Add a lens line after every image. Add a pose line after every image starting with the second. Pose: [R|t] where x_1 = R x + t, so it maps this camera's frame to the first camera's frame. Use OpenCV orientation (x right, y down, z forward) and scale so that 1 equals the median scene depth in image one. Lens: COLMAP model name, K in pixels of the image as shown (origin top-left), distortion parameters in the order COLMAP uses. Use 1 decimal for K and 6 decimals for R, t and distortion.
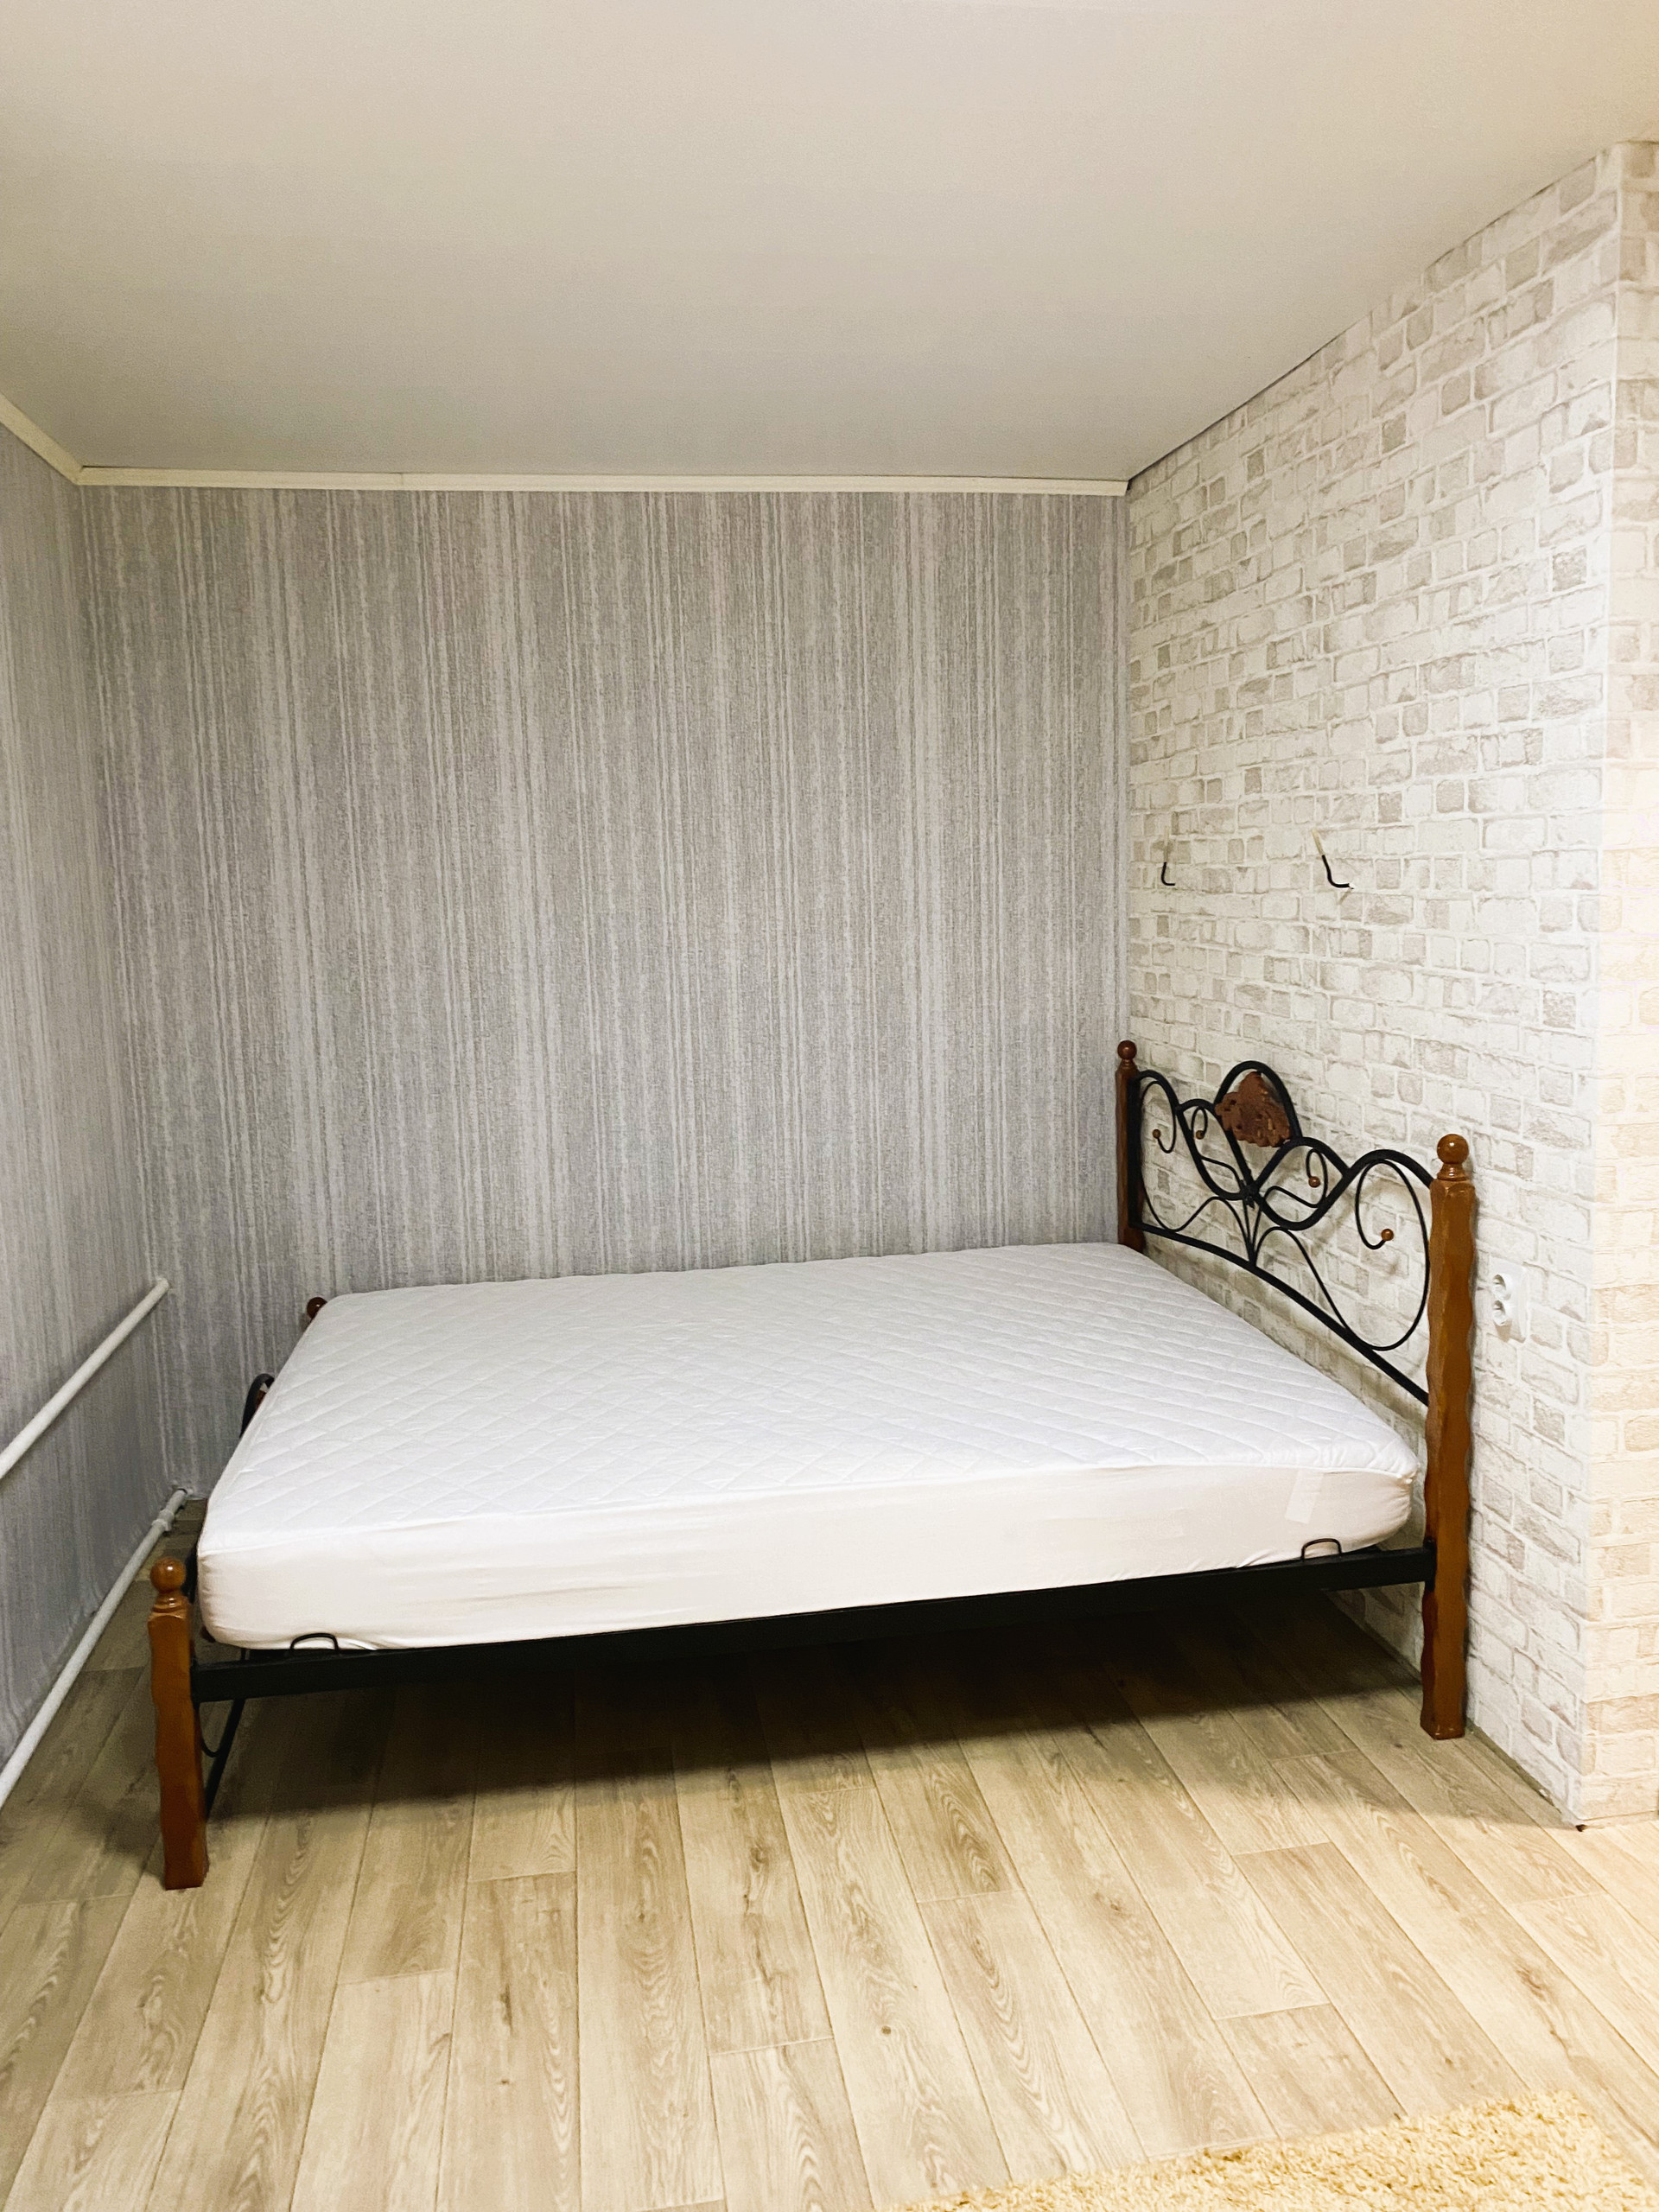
lens RADIAL K [[1695.5, 0, 843.8], [0, 1695.5, 1099.5], [0, 0, 1]] dist [0.026026, -0.027211]
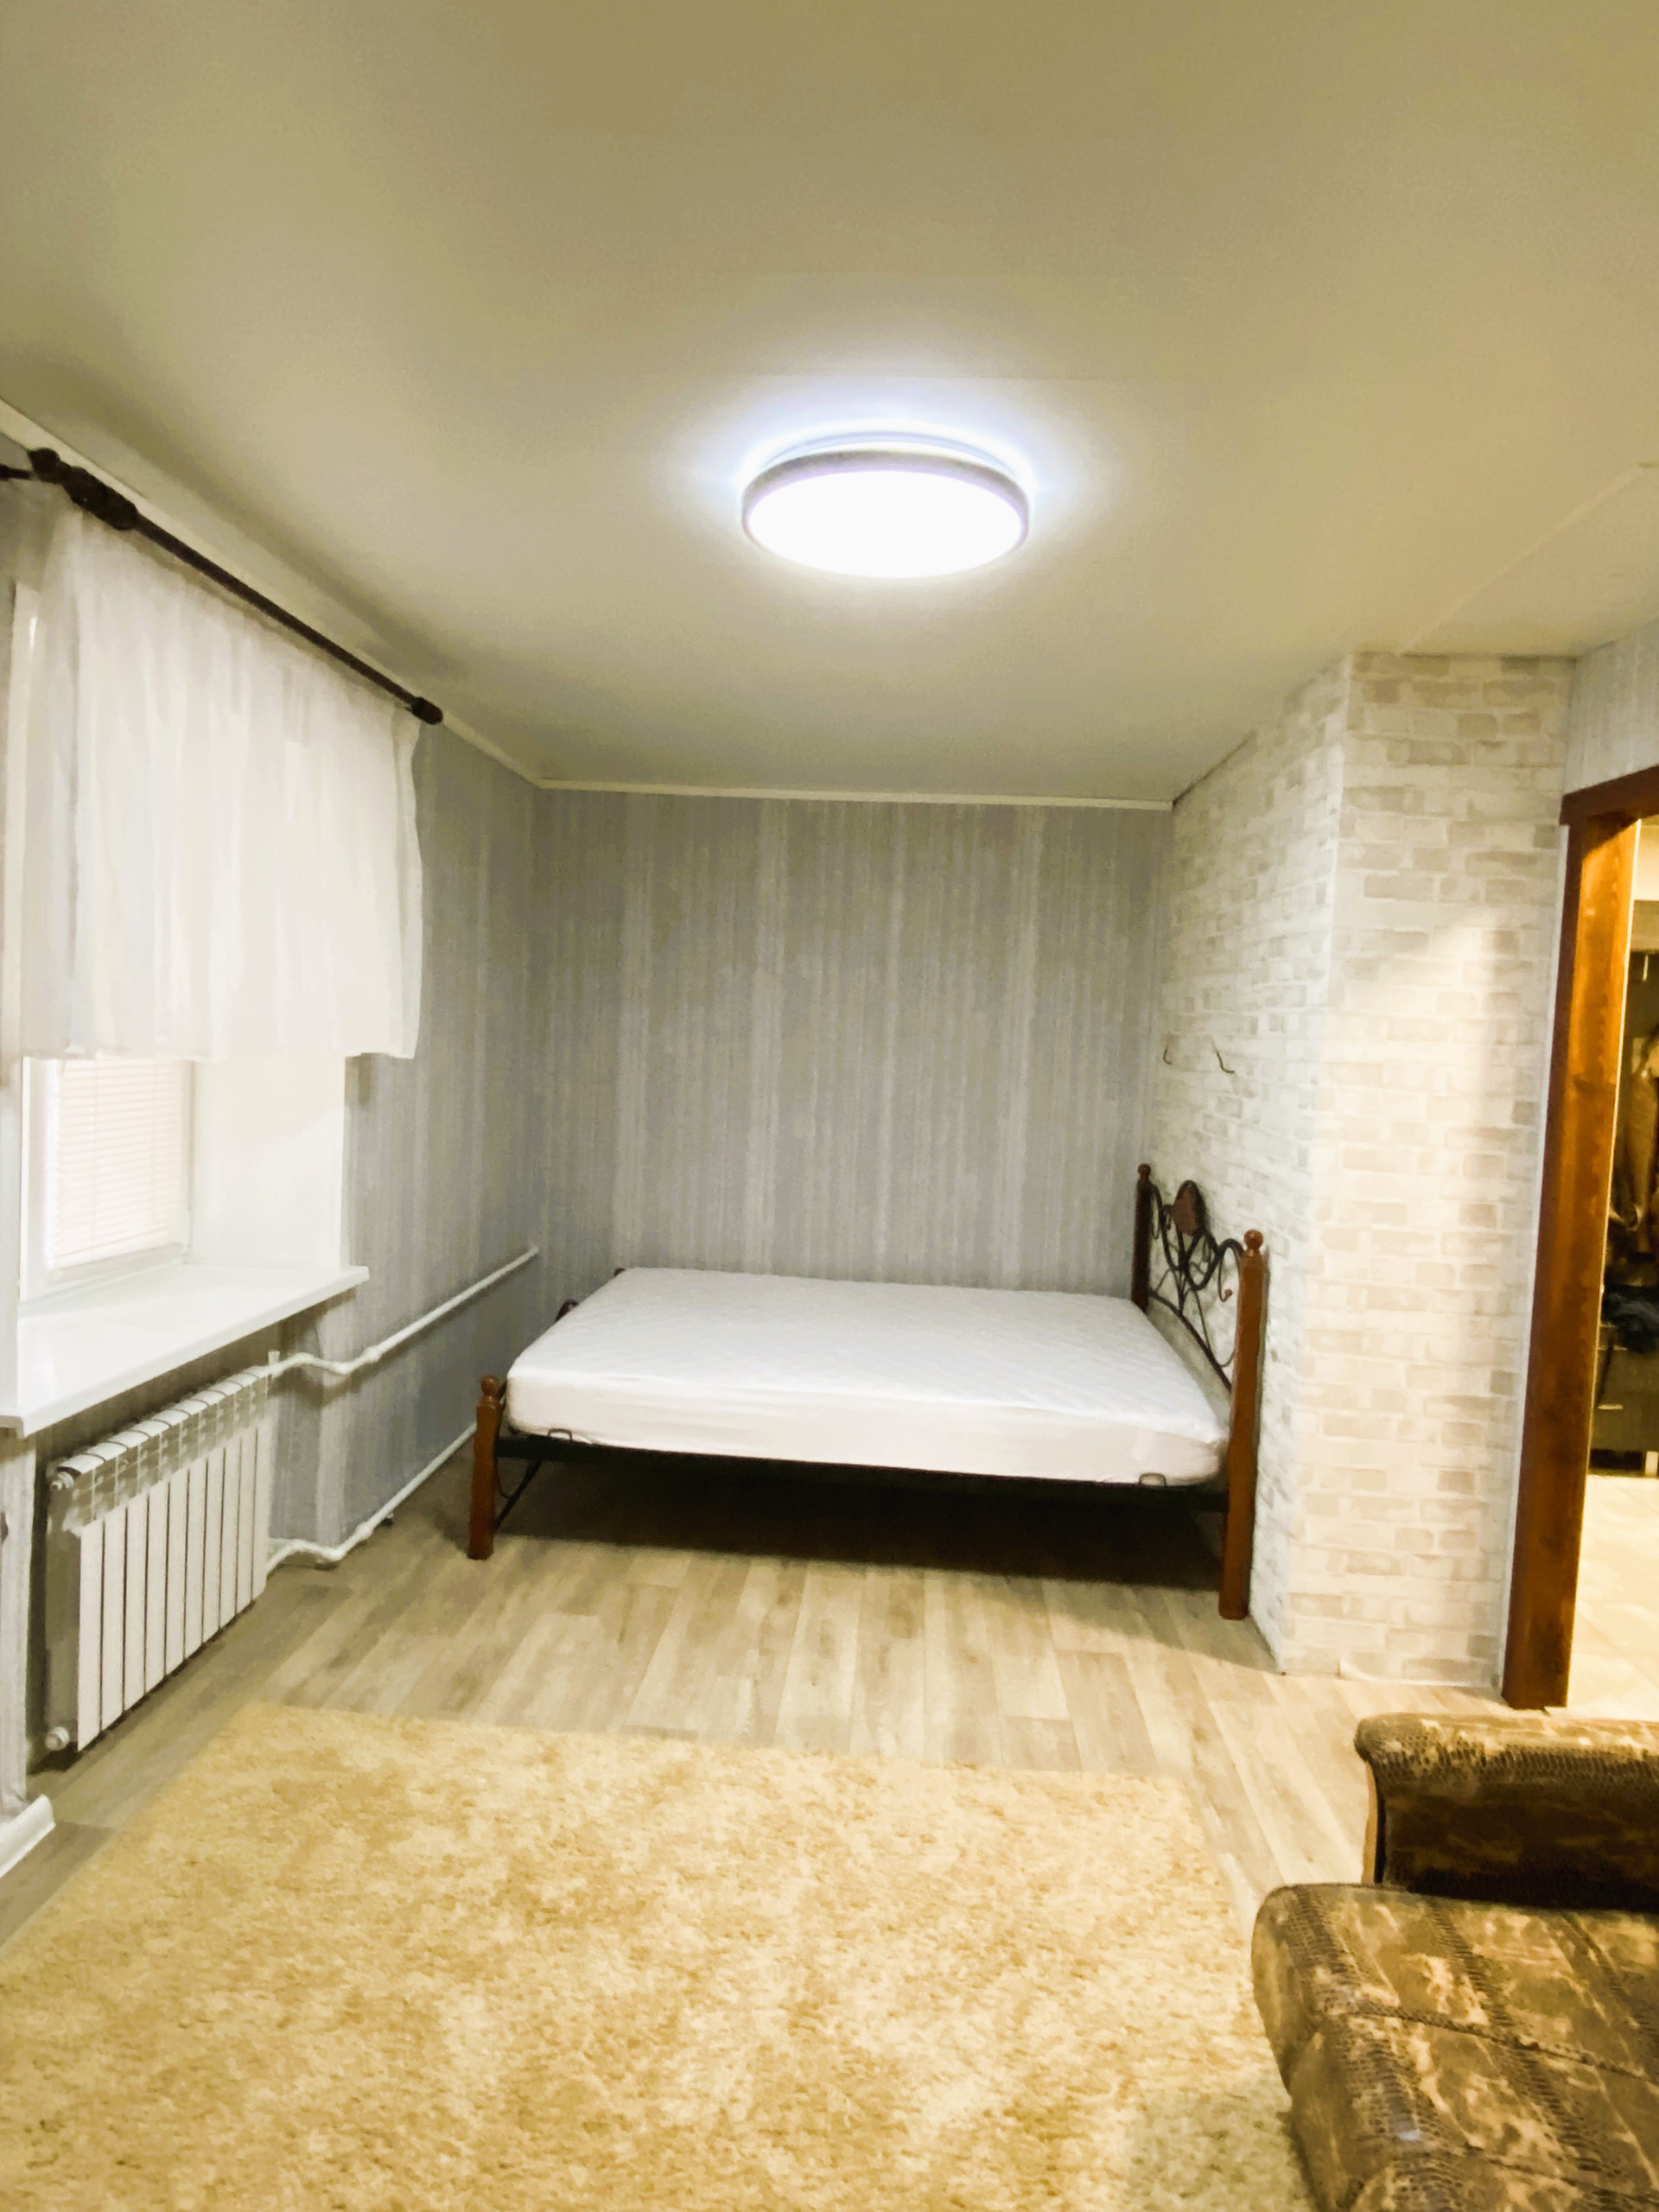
lens RADIAL K [[1319.9, 0, 816.0], [0, 1319.9, 1105.4], [0, 0, 1]] dist [0.038442, -0.037759]
pose [[0.966509, 0.090824, -0.240025, 0.243425], [-0.108314, 0.992263, -0.060681, 0.024645], [0.232657, 0.084647, 0.968868, -0.313591]]
